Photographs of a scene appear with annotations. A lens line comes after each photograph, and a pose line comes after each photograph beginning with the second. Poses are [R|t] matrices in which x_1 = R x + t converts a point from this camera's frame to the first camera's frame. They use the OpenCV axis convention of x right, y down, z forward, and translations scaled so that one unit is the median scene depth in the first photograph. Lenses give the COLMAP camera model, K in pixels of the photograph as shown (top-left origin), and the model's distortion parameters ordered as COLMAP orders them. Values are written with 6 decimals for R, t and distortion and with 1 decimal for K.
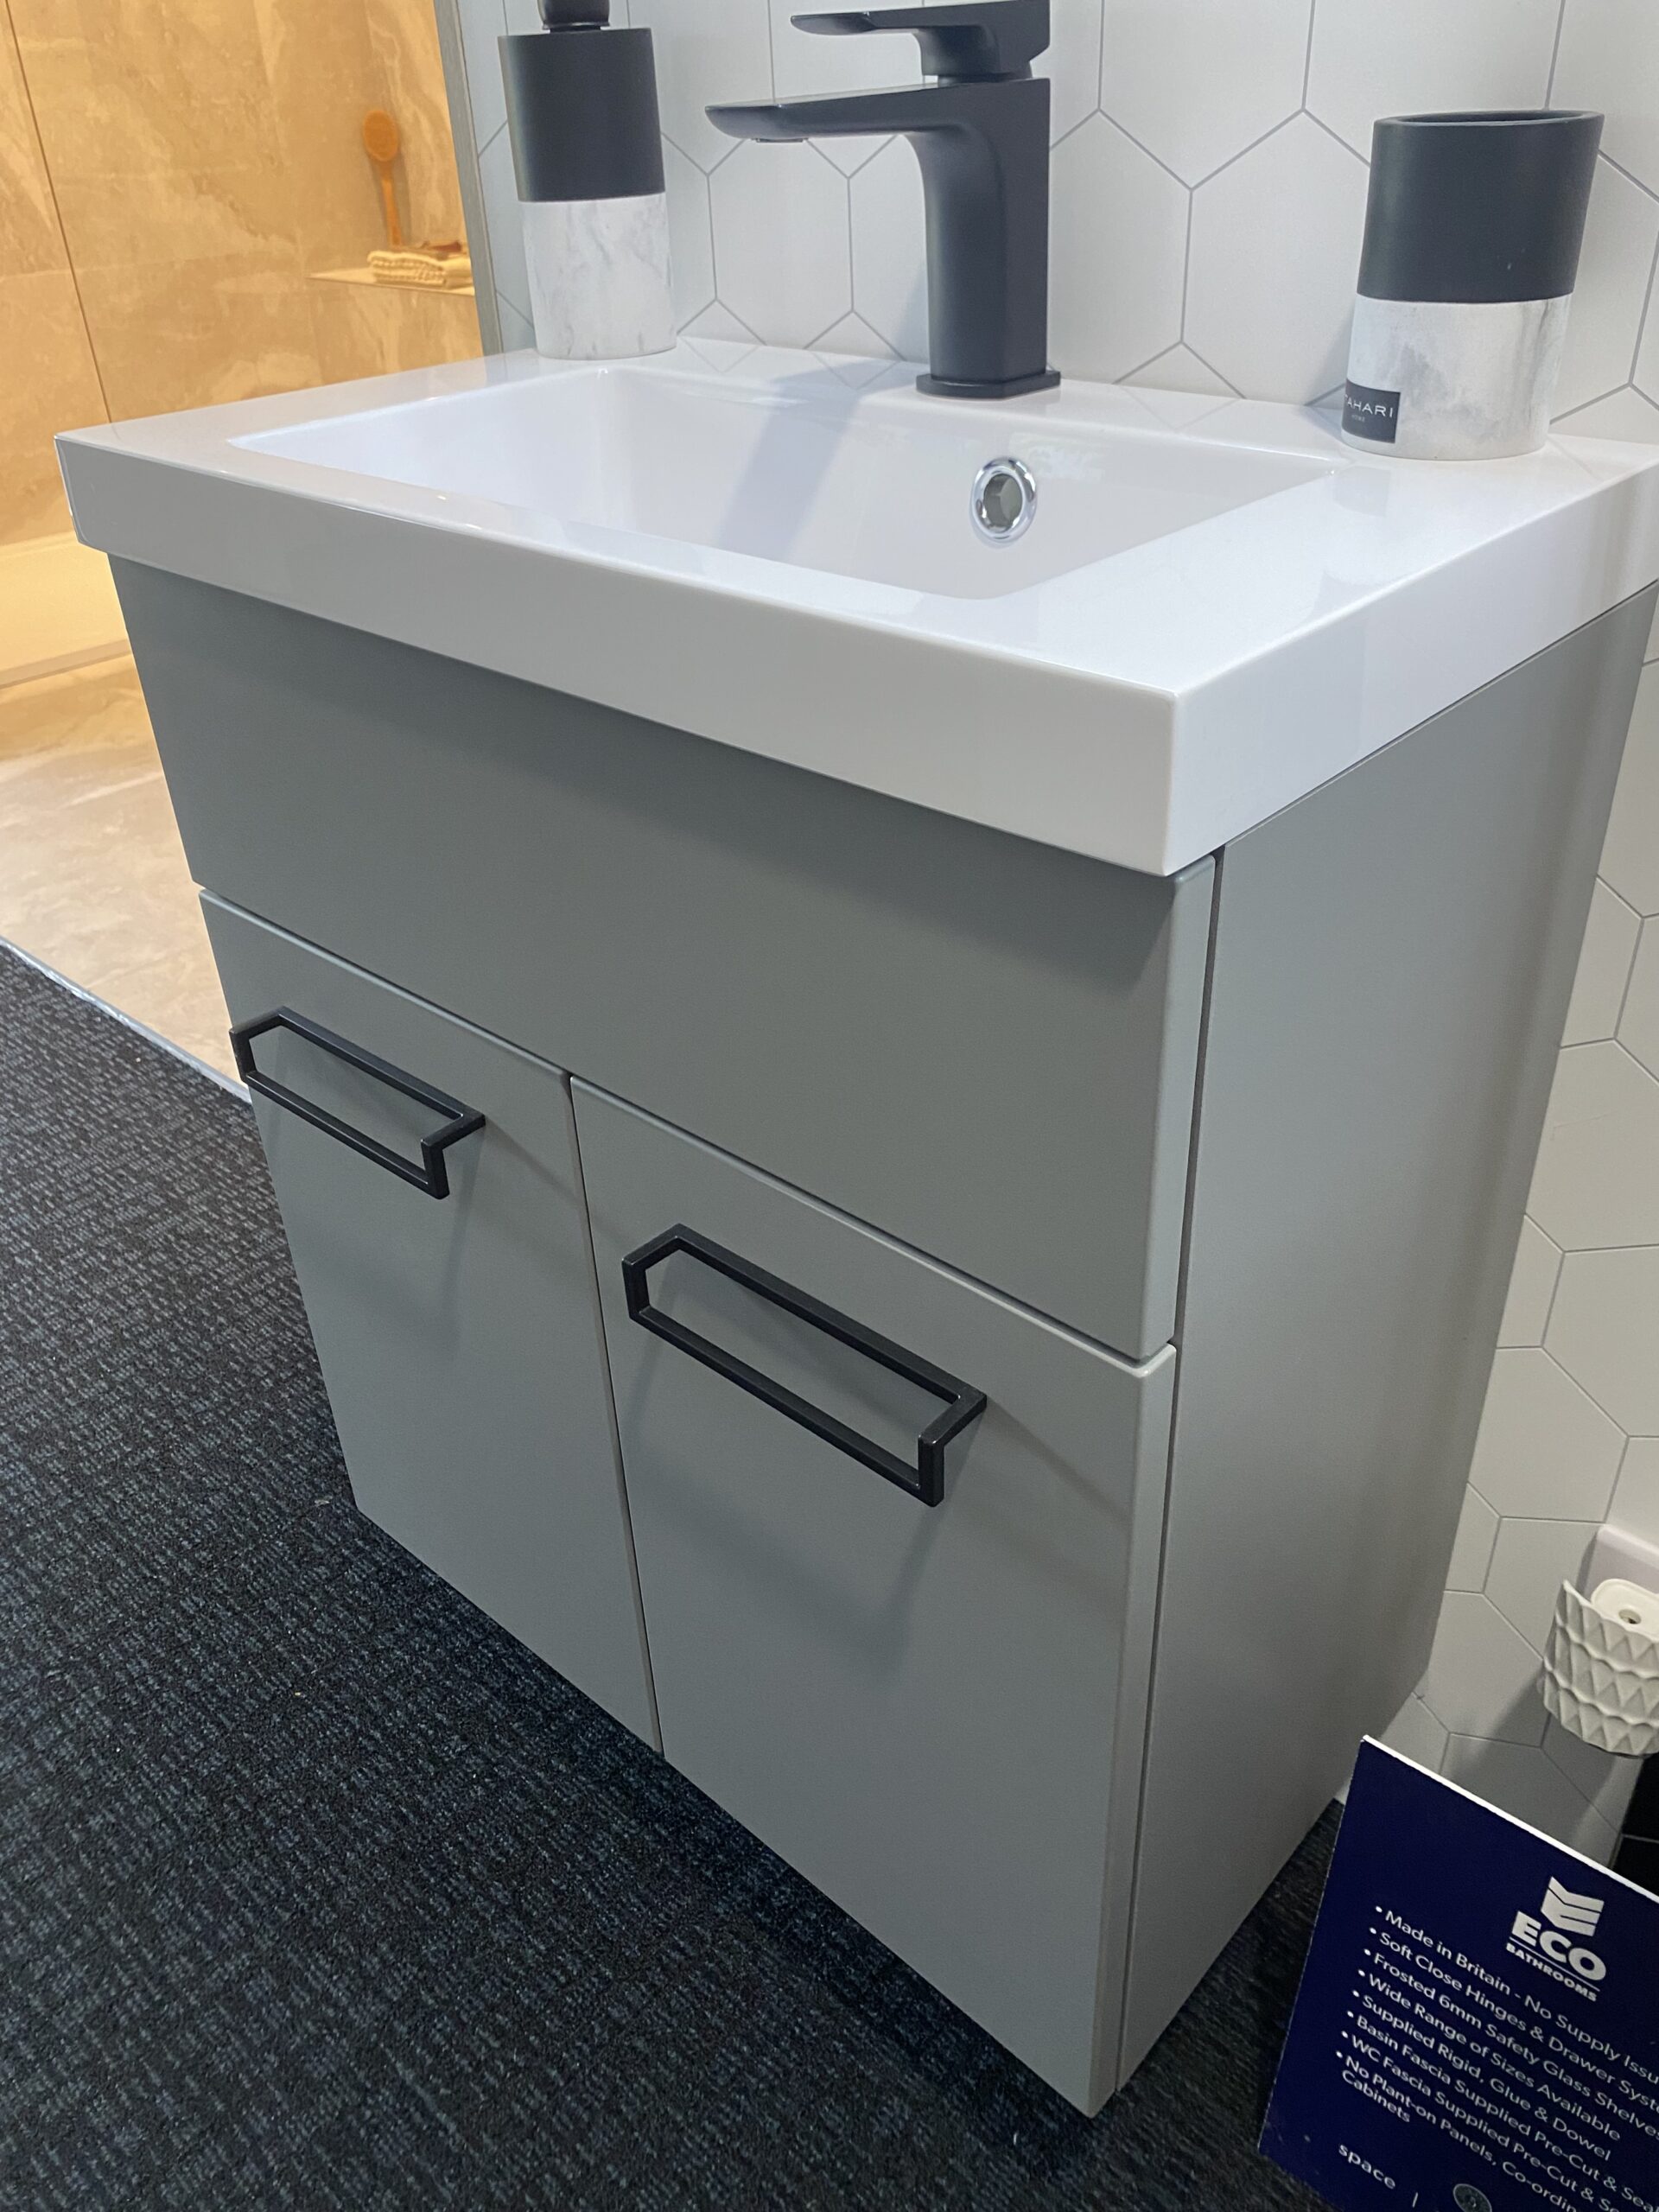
lens RADIAL K [[1694.9, 0, 833.2], [0, 1694.9, 1117.4], [0, 0, 1]] dist [0.031213, -0.019788]
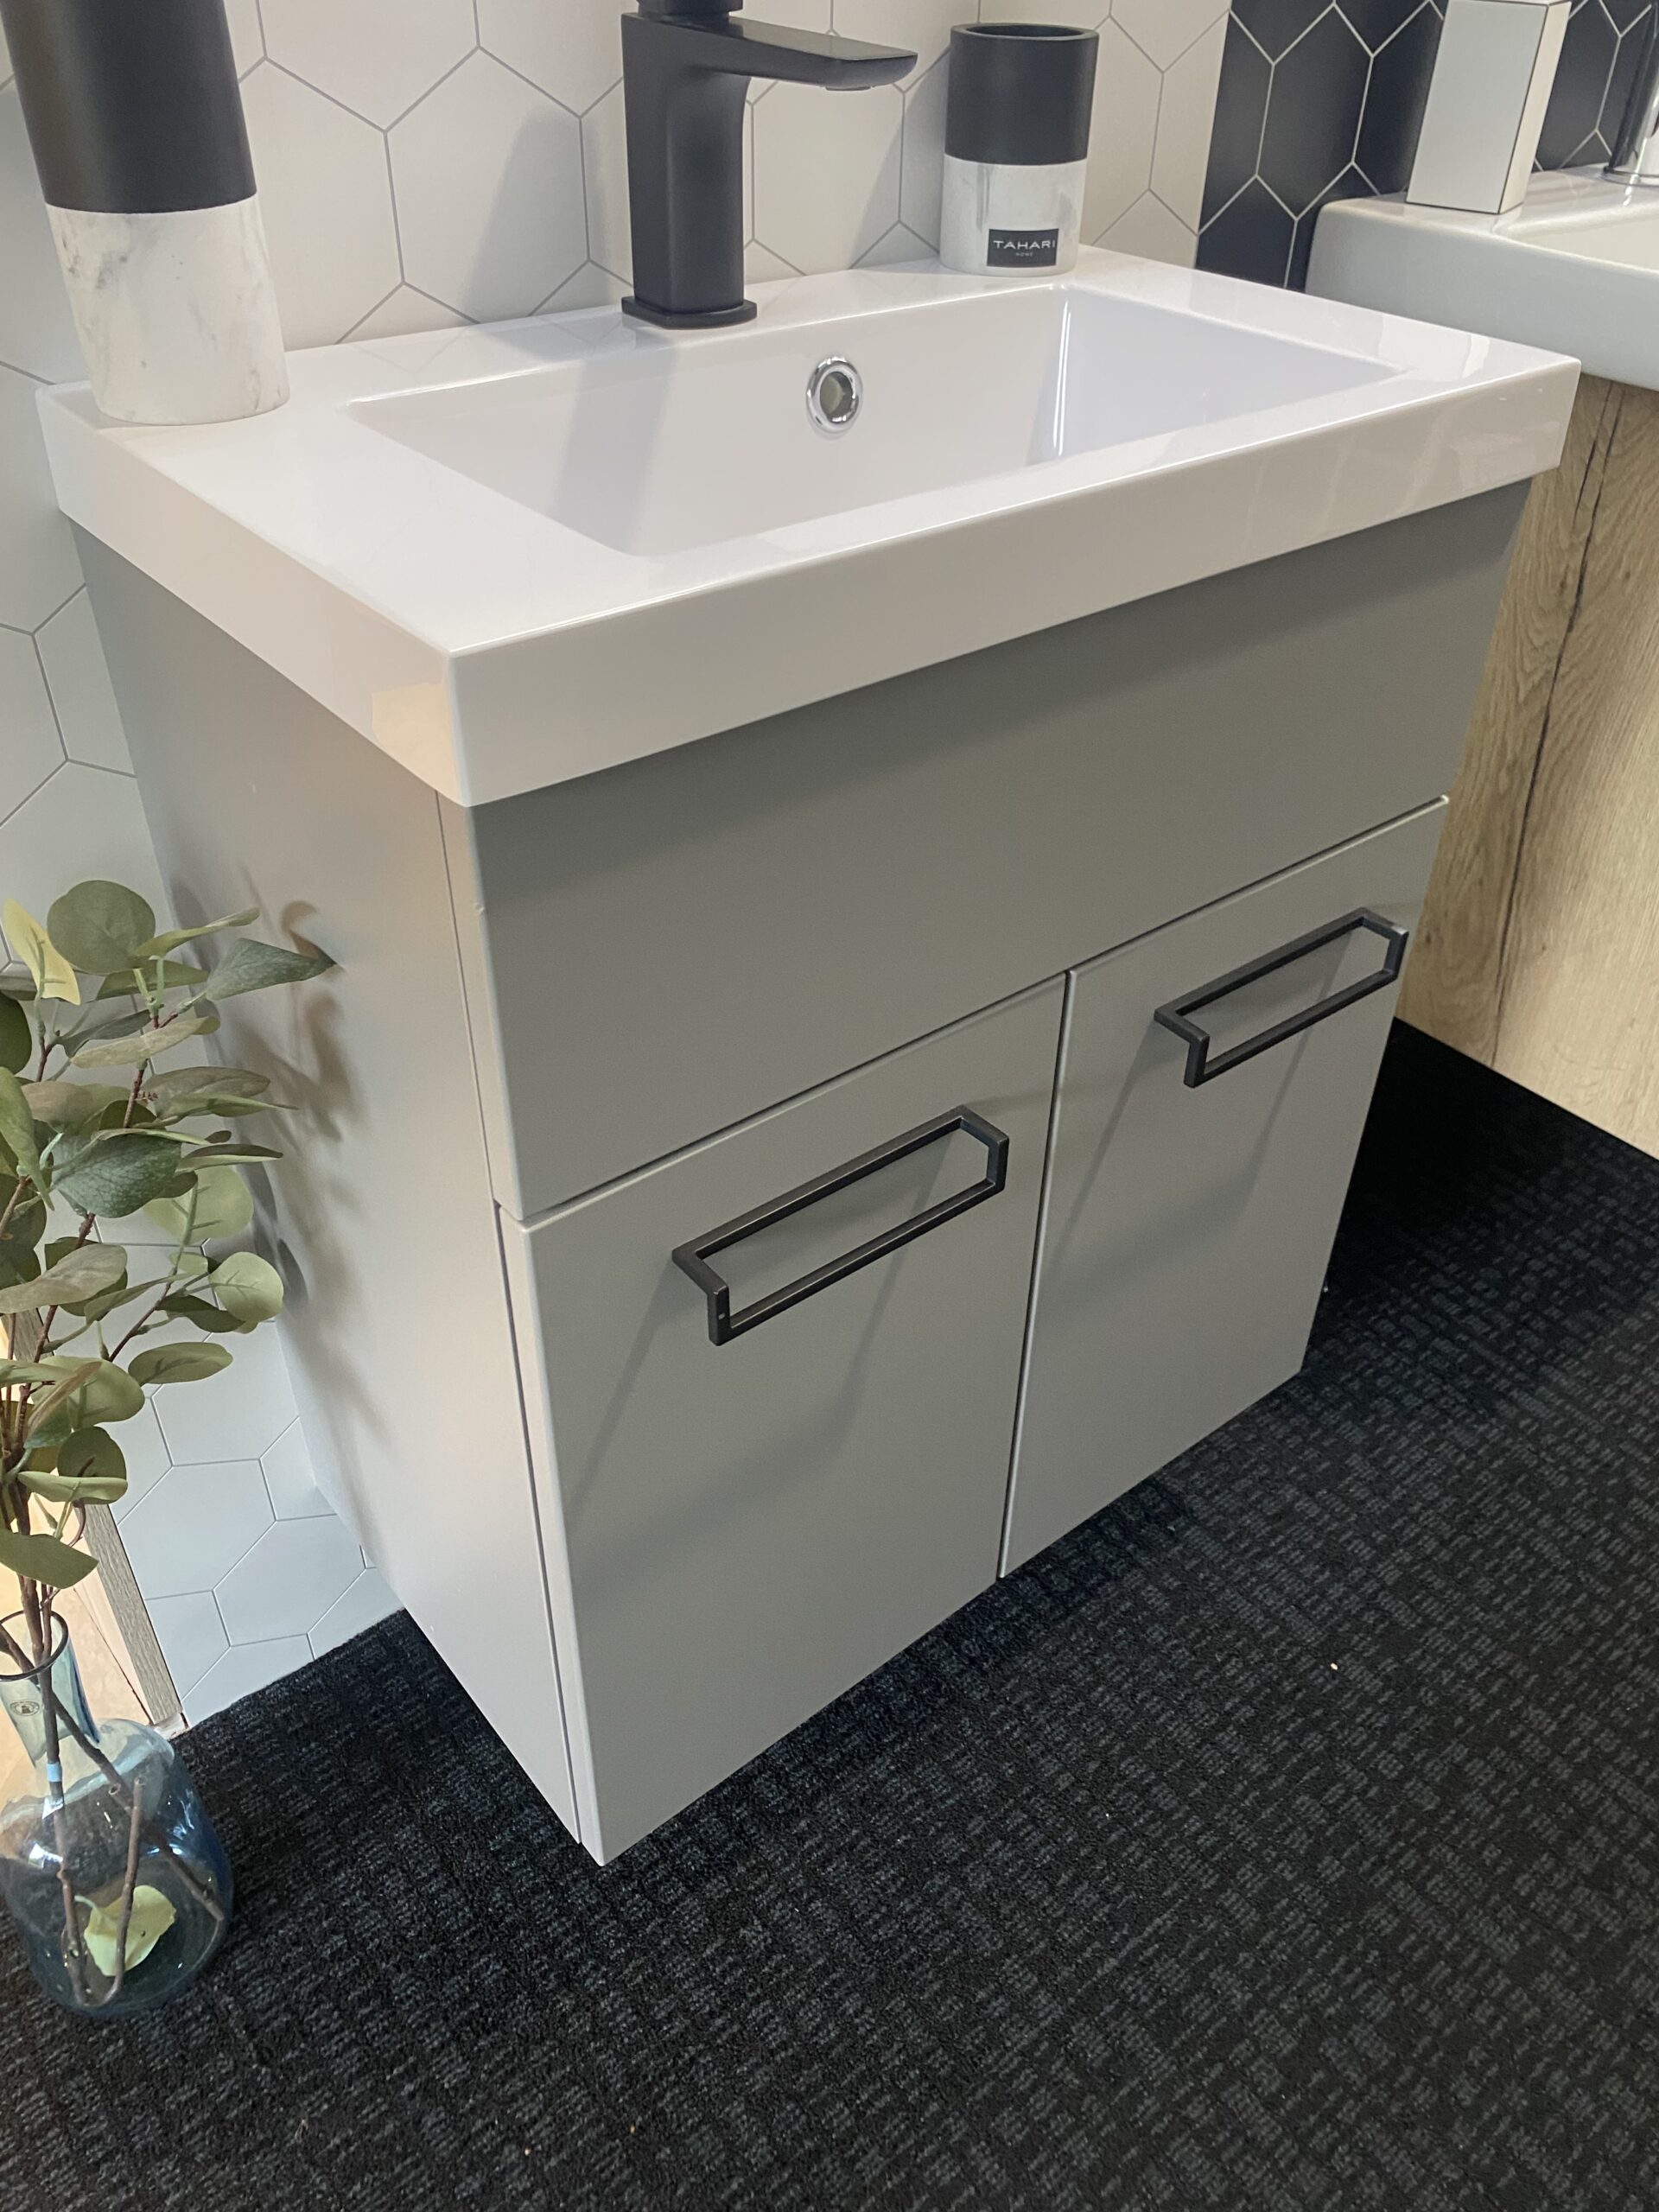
lens RADIAL K [[1694.9, 0, 867.0], [0, 1694.9, 1140.2], [0, 0, 1]] dist [0.031213, -0.019788]
pose [[0.134952, -0.579362, 0.803821, -0.735582], [0.512130, 0.735265, 0.443969, -0.327163], [-0.848240, 0.351746, 0.395934, 0.468547]]
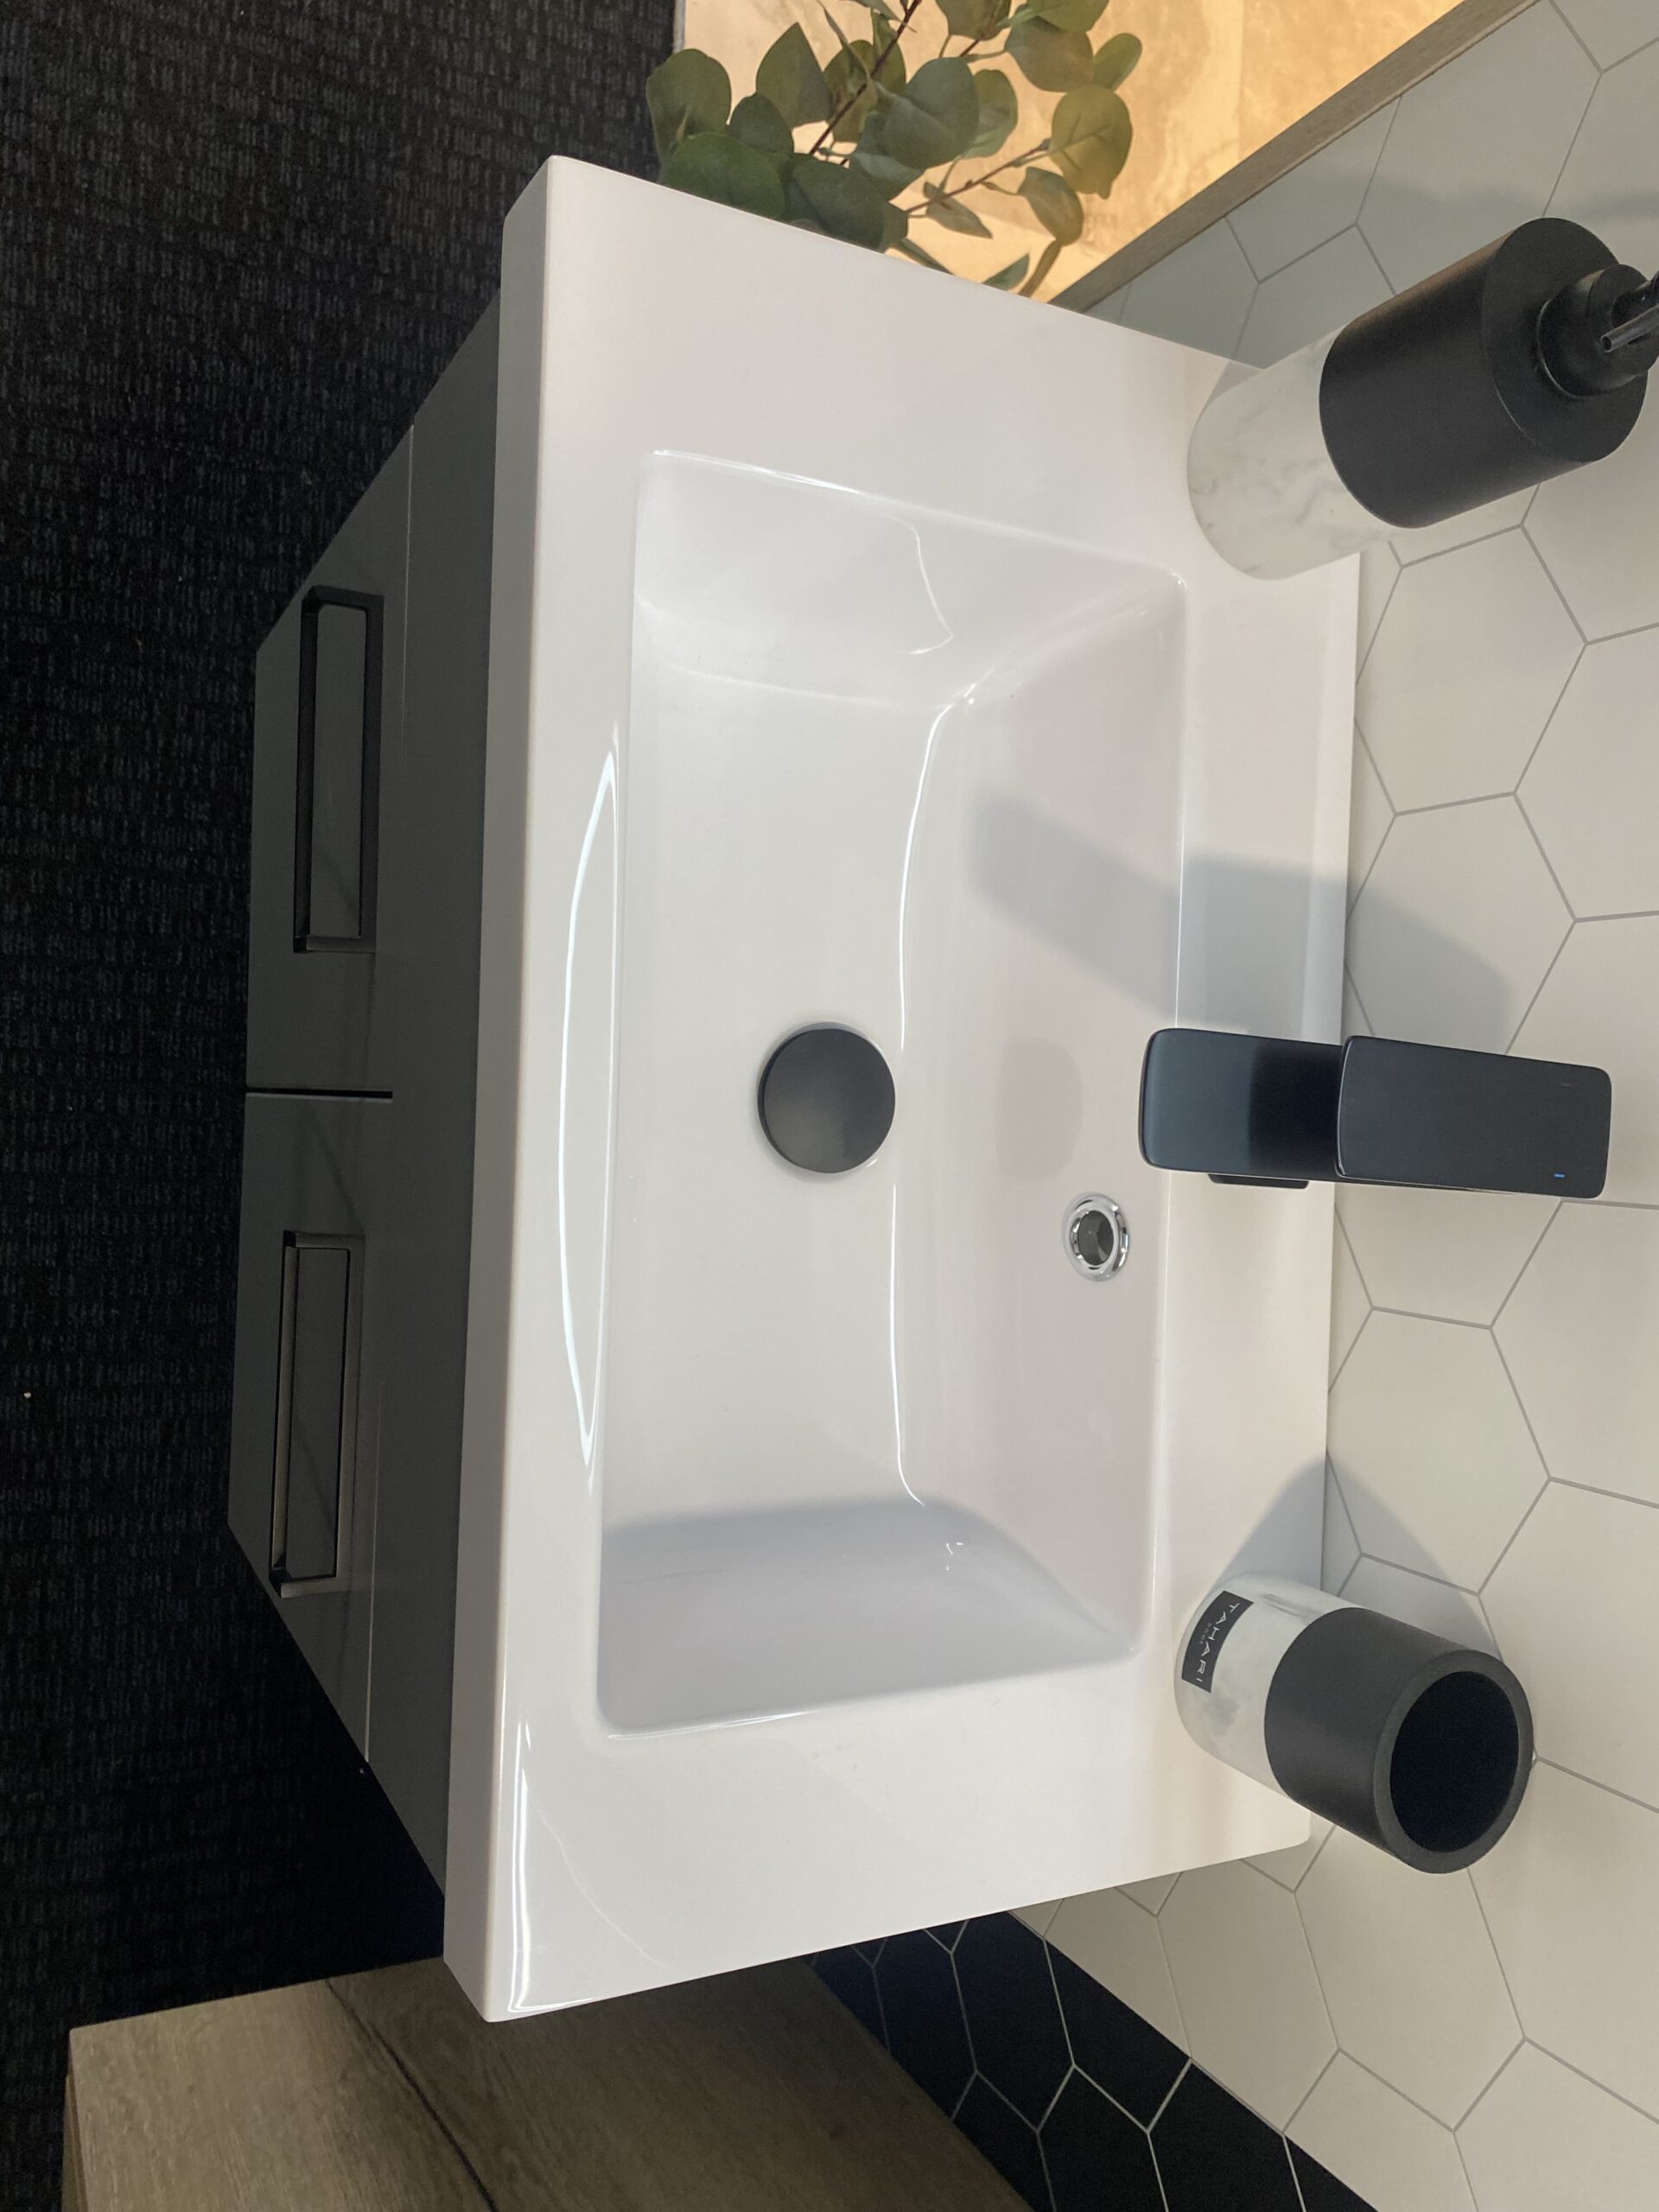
lens RADIAL K [[1694.9, 0, 824.6], [0, 1694.9, 1117.1], [0, 0, 1]] dist [0.031213, -0.019788]
pose [[0.557496, 0.756869, 0.341097, -0.235888], [-0.766147, 0.310831, 0.562497, -0.531668], [0.319713, -0.574920, 0.753160, 0.190564]]
